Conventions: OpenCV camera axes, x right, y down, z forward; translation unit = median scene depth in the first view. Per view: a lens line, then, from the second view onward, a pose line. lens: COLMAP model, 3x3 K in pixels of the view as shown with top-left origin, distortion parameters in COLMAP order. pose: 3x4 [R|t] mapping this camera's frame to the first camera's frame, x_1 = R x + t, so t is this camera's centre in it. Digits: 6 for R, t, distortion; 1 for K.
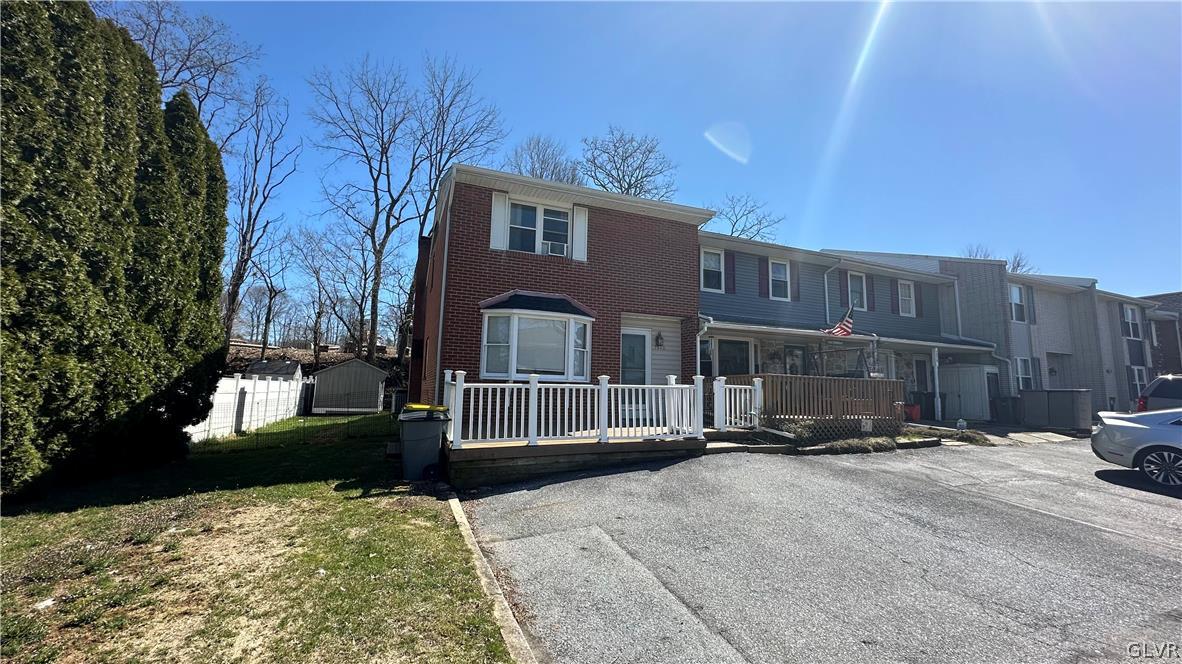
lens RADIAL K [[477.4, 0, 592.8], [0, 477.4, 330.7], [0, 0, 1]] dist [-0.002829, -0.000656]
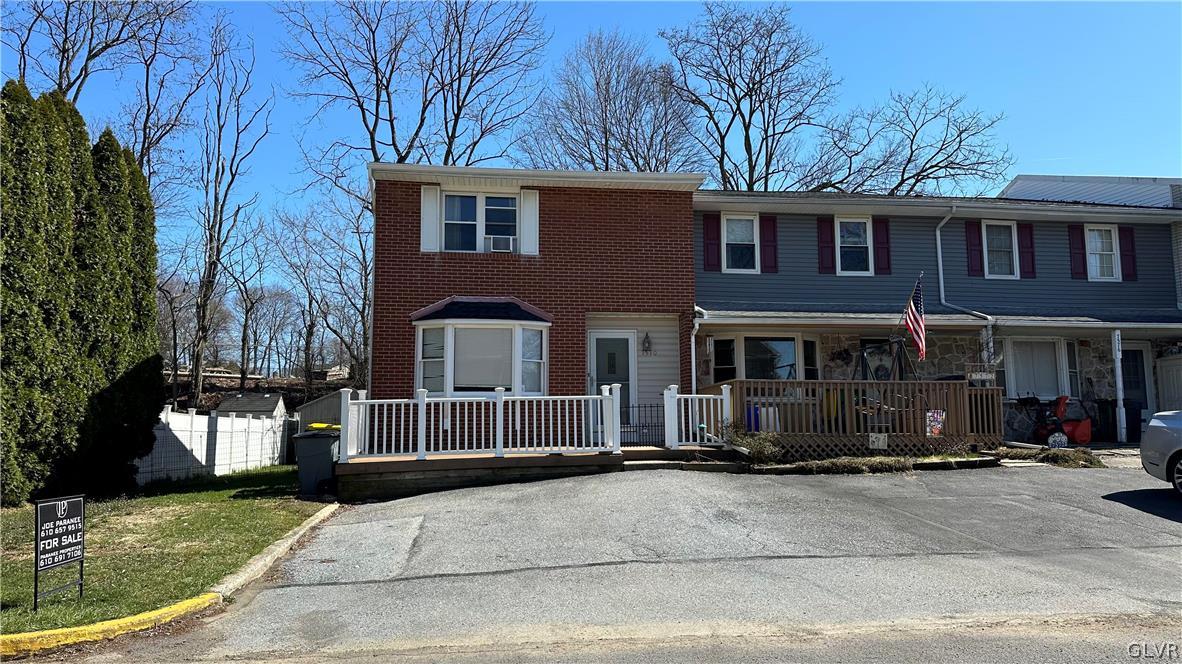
lens RADIAL K [[832.8, 0, 591.0], [0, 832.8, 332.0], [0, 0, 1]] dist [0.103104, -0.142880]
pose [[0.968641, -0.057500, -0.241719, 0.452520], [0.059002, 0.998257, -0.001026, -0.003724], [0.241357, -0.013268, 0.970346, -0.424368]]
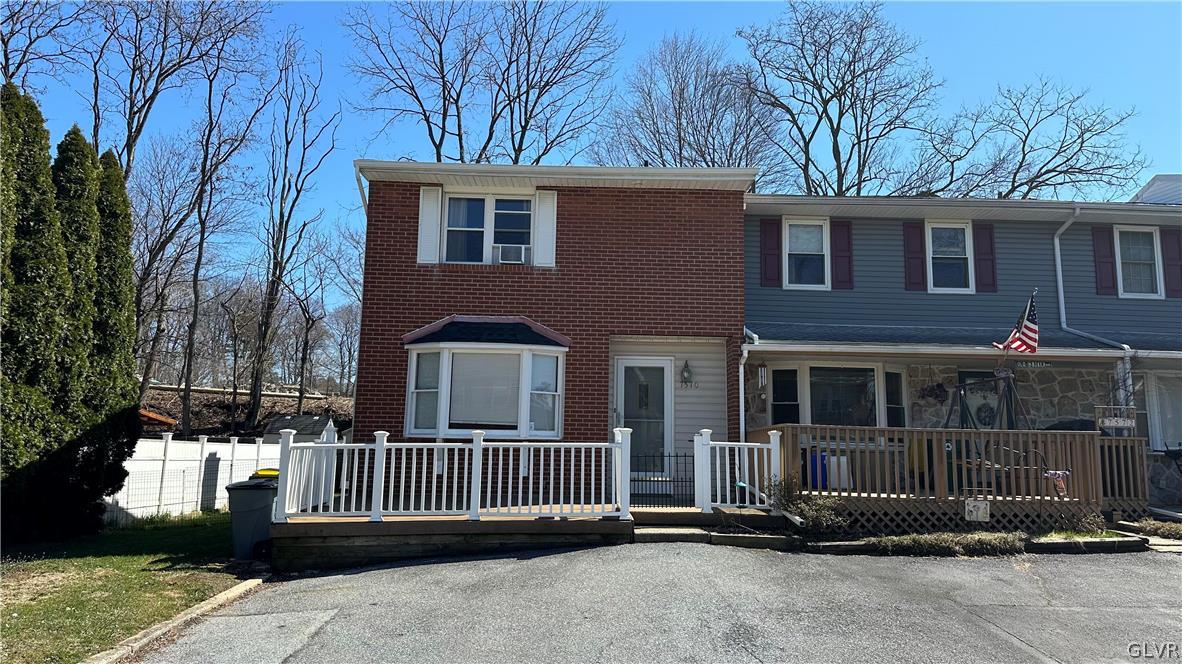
lens RADIAL K [[831.5, 0, 592.4], [0, 831.5, 320.5], [0, 0, 1]] dist [0.100298, -0.141867]
pose [[0.935977, -0.059987, -0.346913, 0.493670], [0.048102, 0.997926, -0.042778, -0.011995], [0.348760, 0.023352, 0.936921, -0.136988]]
